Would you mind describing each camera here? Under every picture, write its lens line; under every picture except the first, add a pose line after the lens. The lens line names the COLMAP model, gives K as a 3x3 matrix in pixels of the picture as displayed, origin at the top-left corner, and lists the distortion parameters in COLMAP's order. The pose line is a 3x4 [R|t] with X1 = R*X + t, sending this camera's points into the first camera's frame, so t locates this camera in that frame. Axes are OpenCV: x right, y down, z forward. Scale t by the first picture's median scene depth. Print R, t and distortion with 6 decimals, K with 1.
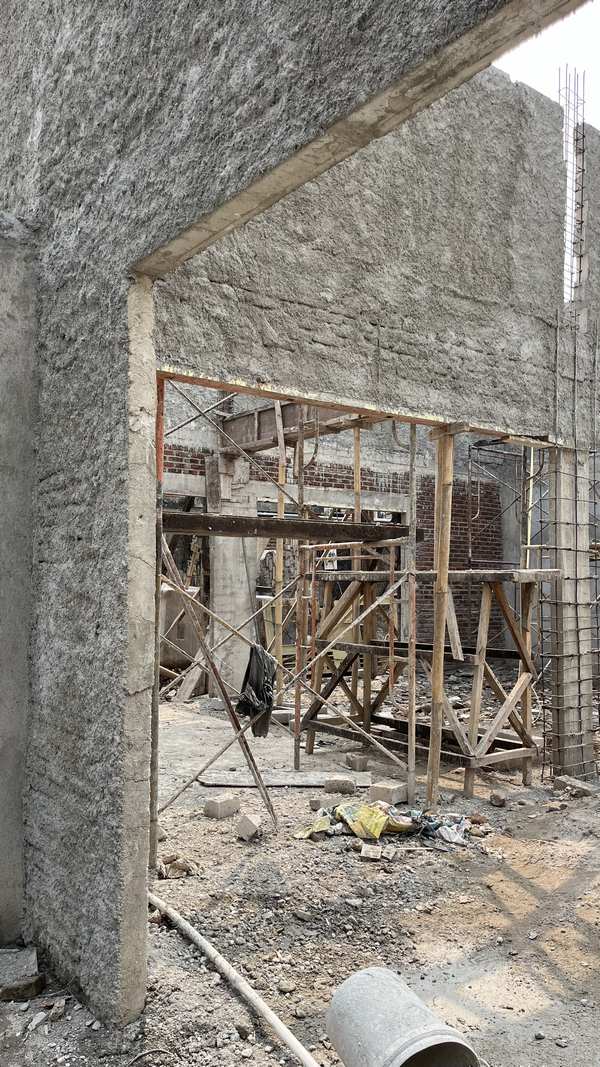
lens RADIAL K [[803.0, 0, 293.9], [0, 803.0, 543.3], [0, 0, 1]] dist [0.088443, -0.116035]
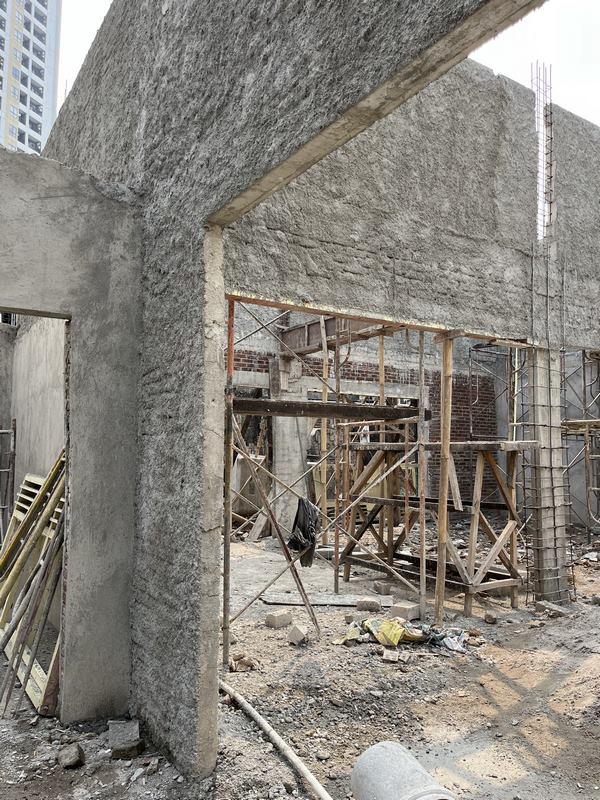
lens RADIAL K [[602.1, 0, 297.2], [0, 602.1, 406.9], [0, 0, 1]] dist [0.086623, -0.111901]
pose [[0.997591, -0.006282, -0.069082, 0.008261], [0.004317, 0.999583, -0.028569, 0.002960], [0.069232, 0.028202, 0.997202, -0.002787]]
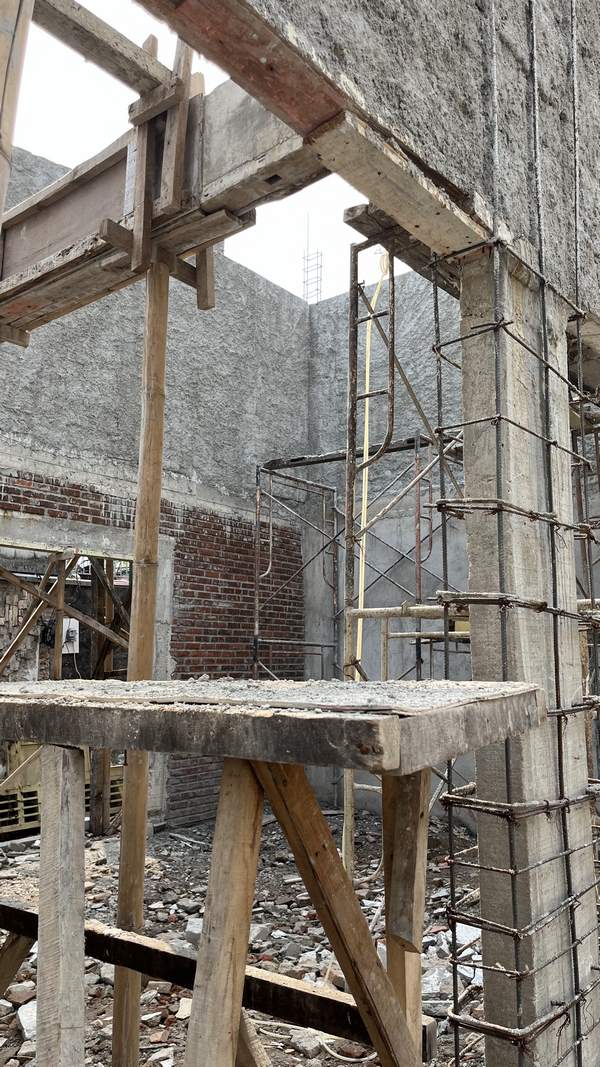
lens RADIAL K [[810.6, 0, 303.5], [0, 810.6, 537.1], [0, 0, 1]] dist [0.062445, -0.110888]
pose [[0.967996, 0.032650, 0.248833, 0.145828], [-0.006806, 0.994552, -0.104022, 0.010237], [-0.250873, 0.099000, 0.962944, 0.573338]]
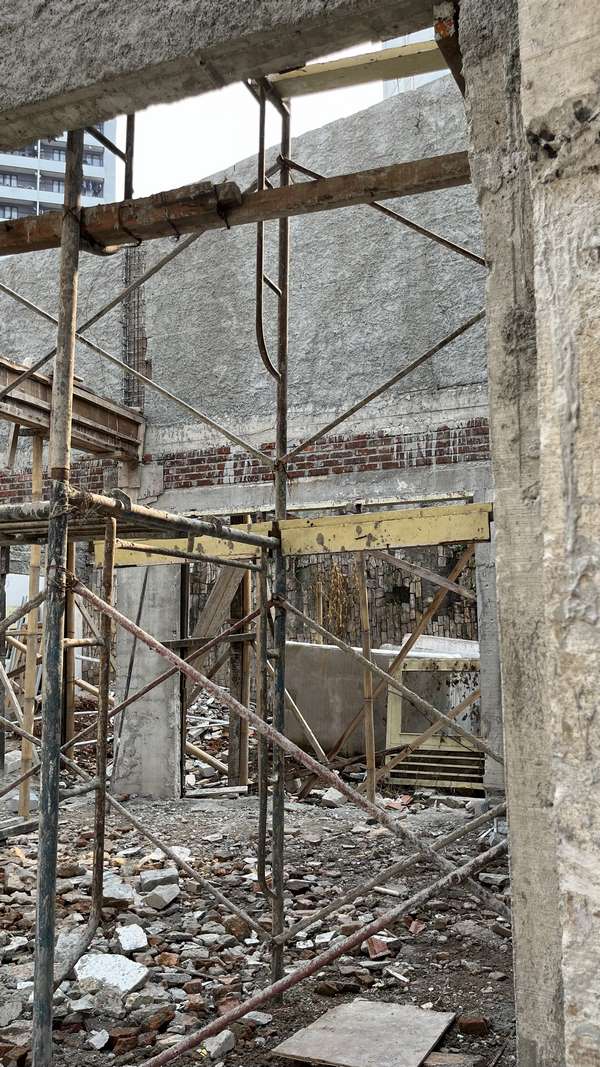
lens RADIAL K [[801.0, 0, 298.7], [0, 801.0, 541.7], [0, 0, 1]] dist [0.083941, -0.110956]
pose [[0.515007, -0.104588, -0.850781, 0.823528], [0.052275, 0.994513, -0.090614, 0.050943], [0.855591, 0.002193, 0.517649, 0.994711]]
